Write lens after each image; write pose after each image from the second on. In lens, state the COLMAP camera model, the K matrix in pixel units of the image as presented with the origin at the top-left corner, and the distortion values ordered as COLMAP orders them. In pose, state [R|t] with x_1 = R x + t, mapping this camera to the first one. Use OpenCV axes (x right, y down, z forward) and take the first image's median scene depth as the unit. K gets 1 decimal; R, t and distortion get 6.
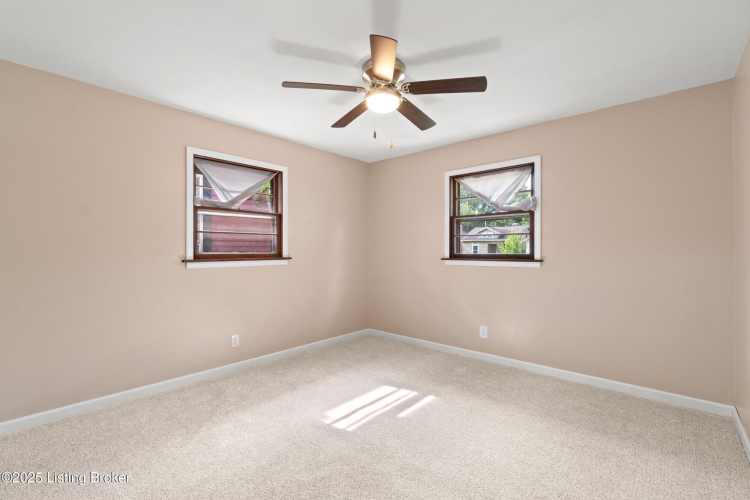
lens RADIAL K [[313.8, 0, 373.4], [0, 313.8, 251.7], [0, 0, 1]] dist [-0.000618, 0.000001]
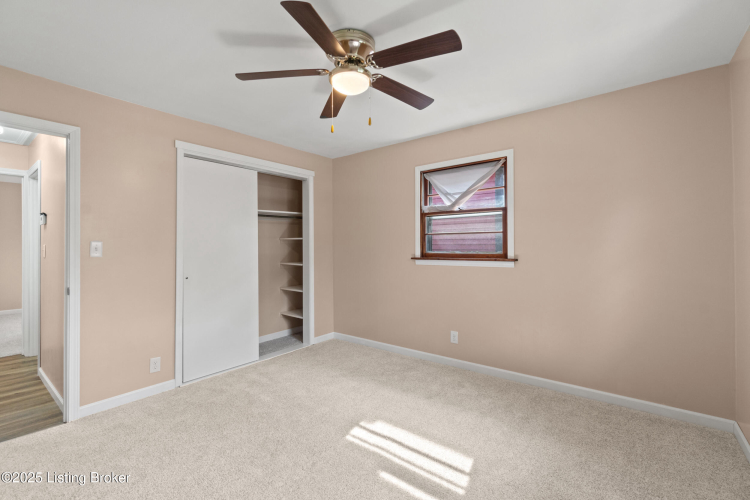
lens RADIAL K [[325.2, 0, 383.4], [0, 325.2, 248.3], [0, 0, 1]] dist [0.000847, 0.000053]
pose [[0.111469, -0.001888, -0.993766, 0.623393], [-0.006284, 0.999977, -0.002604, -0.005892], [0.993748, 0.006536, 0.111454, 0.669040]]
